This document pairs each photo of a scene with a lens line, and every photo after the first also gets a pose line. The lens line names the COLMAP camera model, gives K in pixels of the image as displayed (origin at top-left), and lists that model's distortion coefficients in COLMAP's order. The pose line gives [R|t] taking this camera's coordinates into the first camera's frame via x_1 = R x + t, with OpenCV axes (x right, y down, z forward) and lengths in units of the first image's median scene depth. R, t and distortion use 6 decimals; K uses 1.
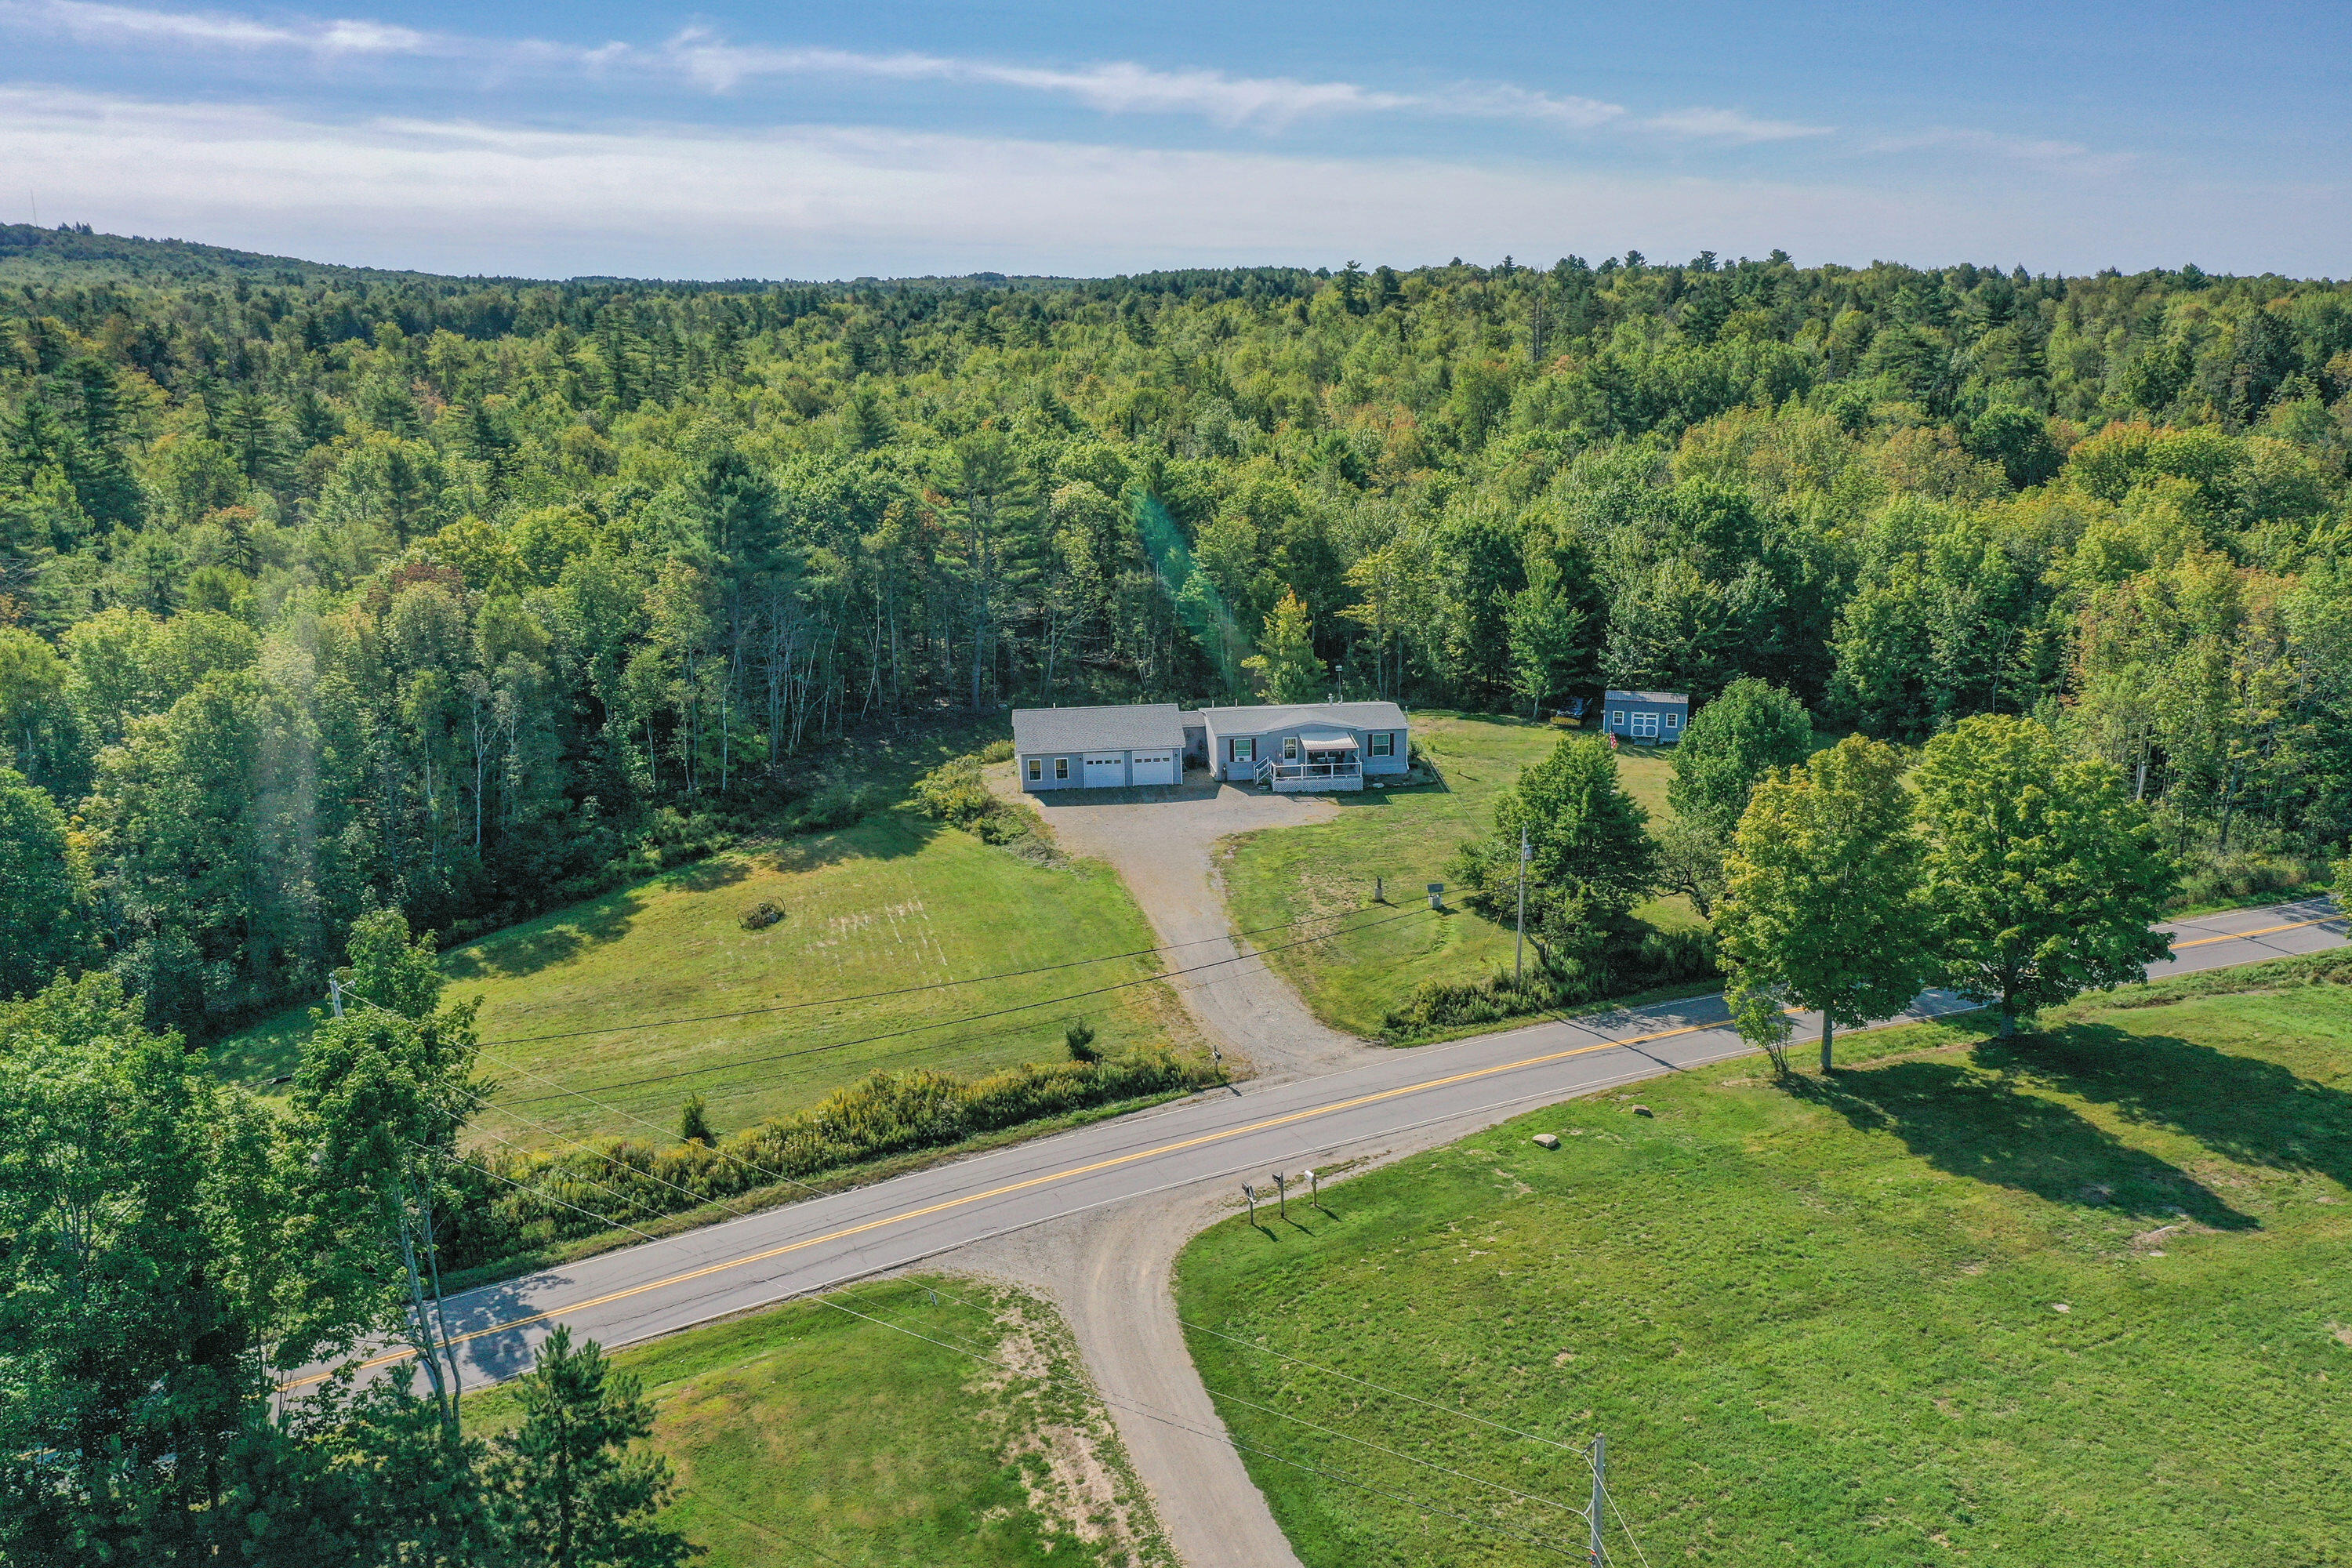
lens RADIAL K [[1857.1, 0, 1183.2], [0, 1857.1, 778.0], [0, 0, 1]] dist [-0.001817, 0.003539]
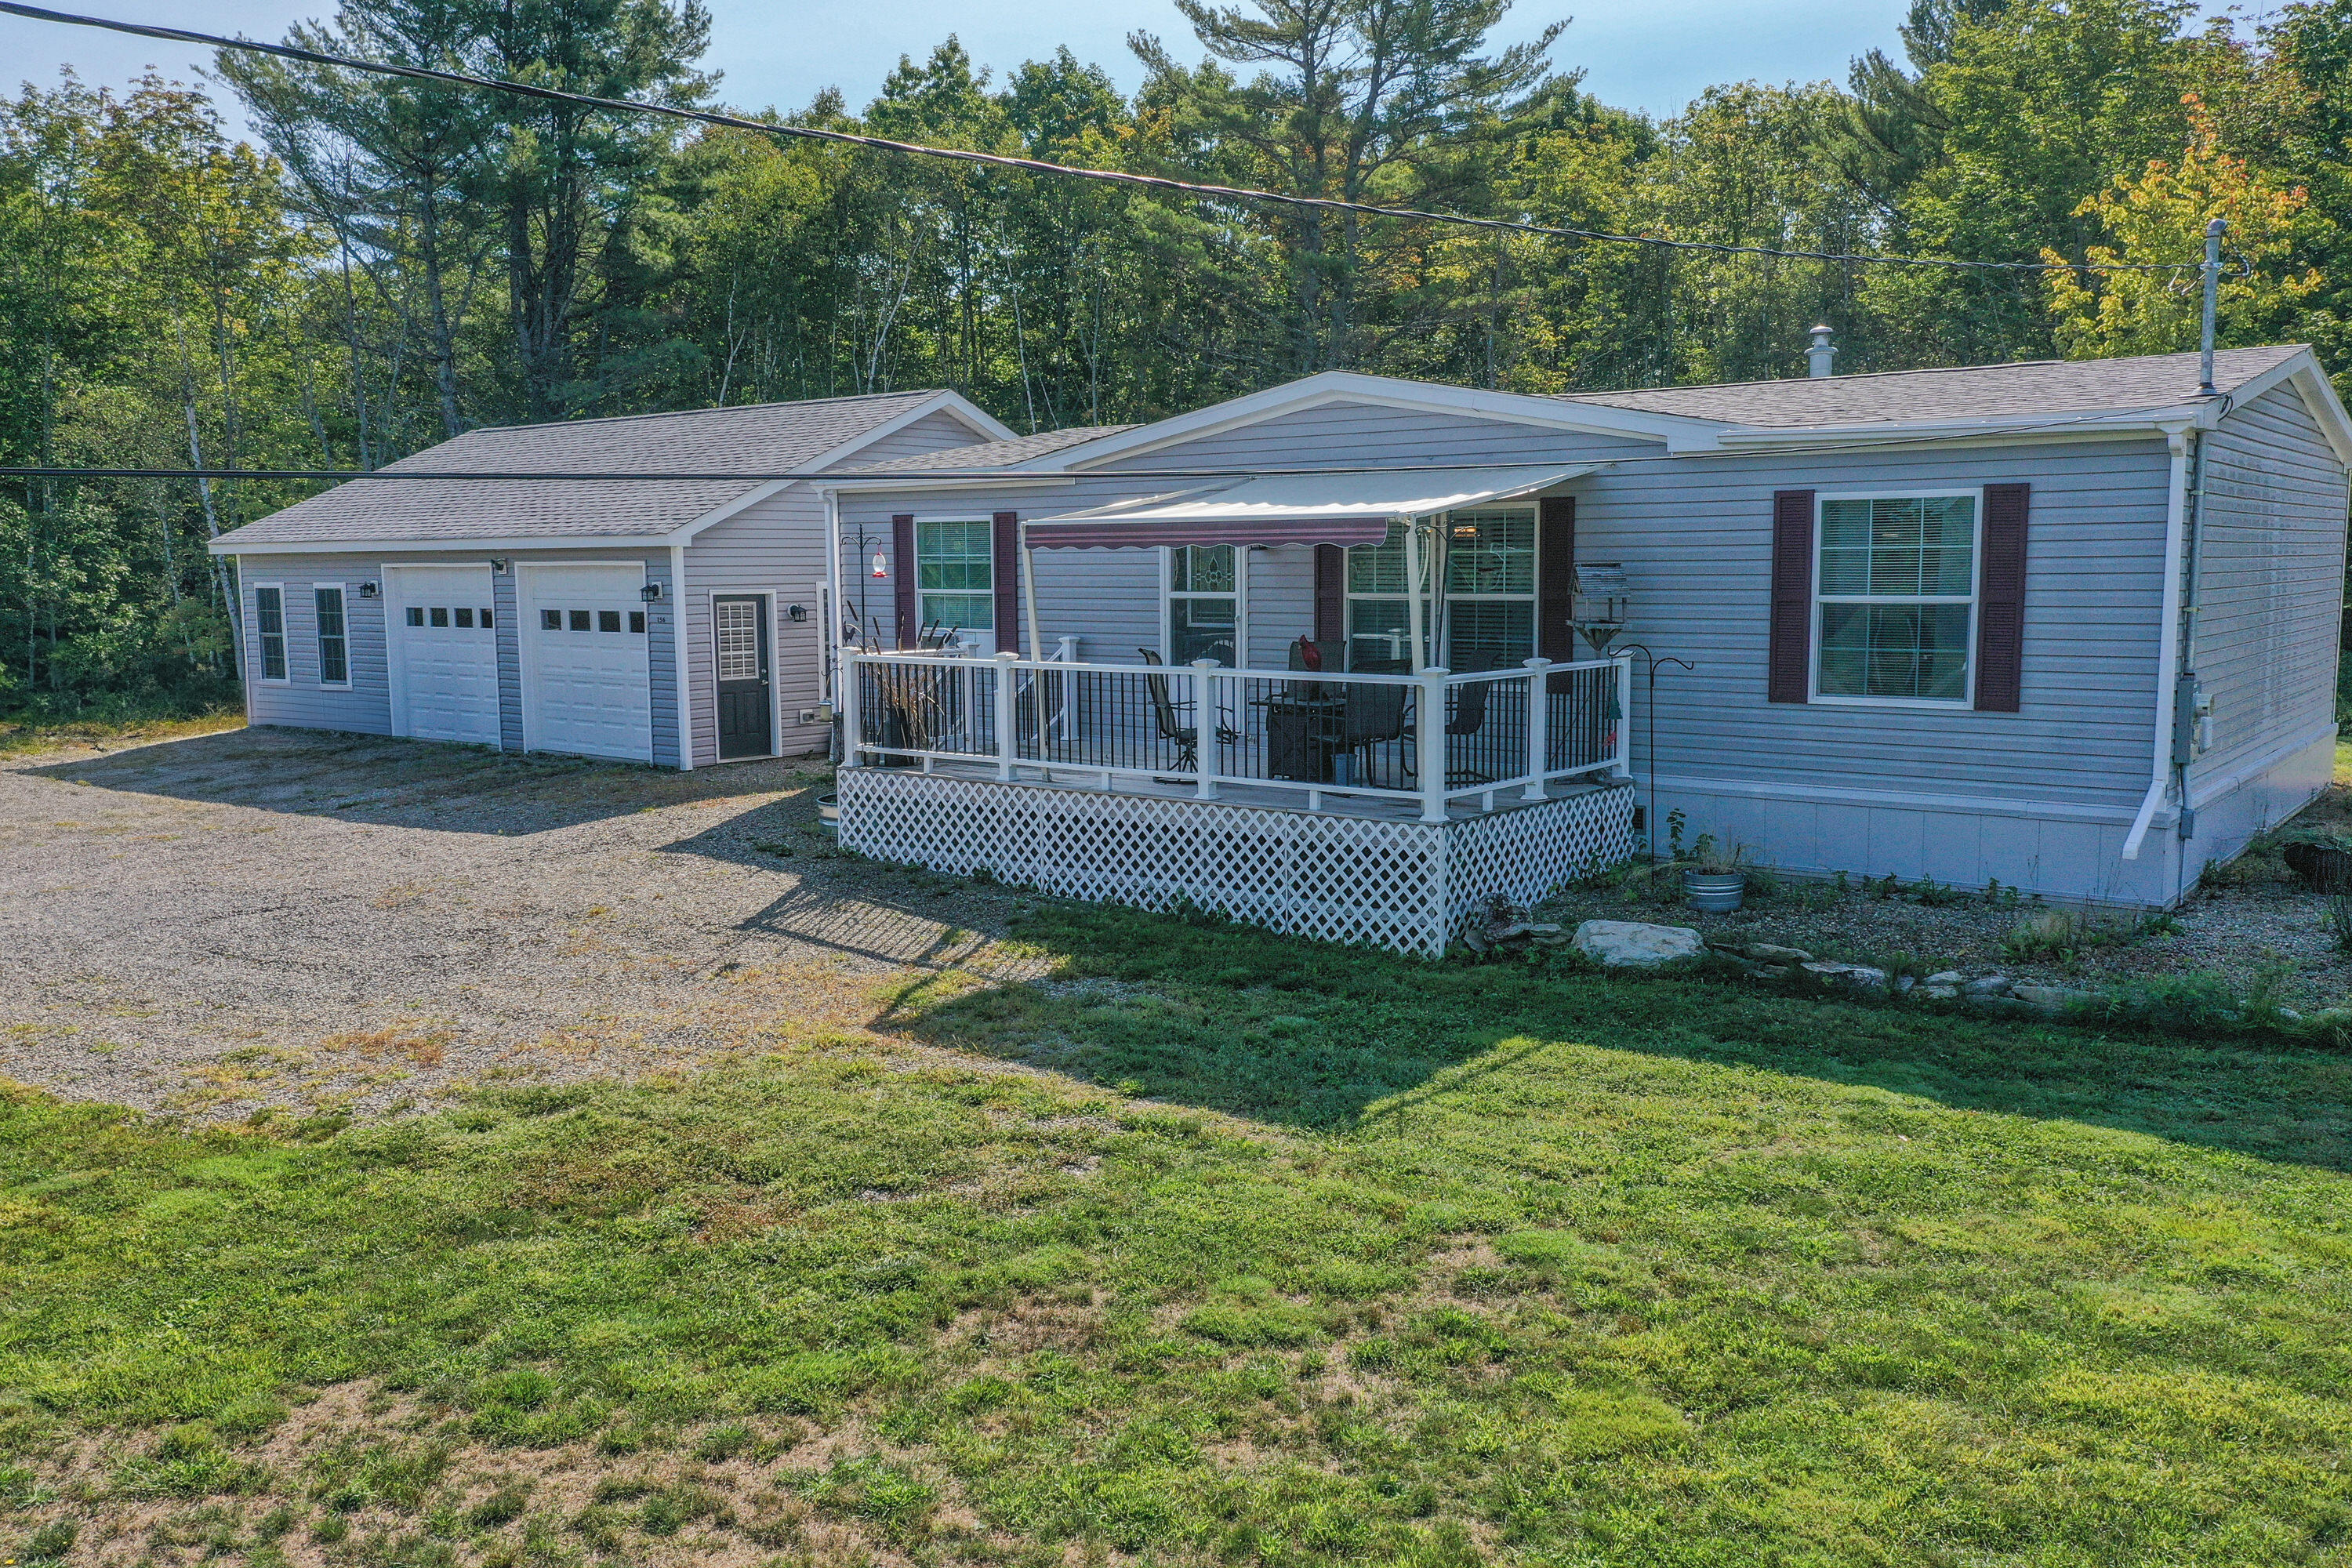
lens RADIAL K [[1844.6, 0, 1183.0], [0, 1844.6, 785.0], [0, 0, 1]] dist [-0.006764, -0.003839]
pose [[0.702799, 0.093571, -0.705207, 0.152800], [-0.174885, 0.983615, -0.043776, 0.004311], [0.689557, 0.154096, 0.707648, 0.898861]]
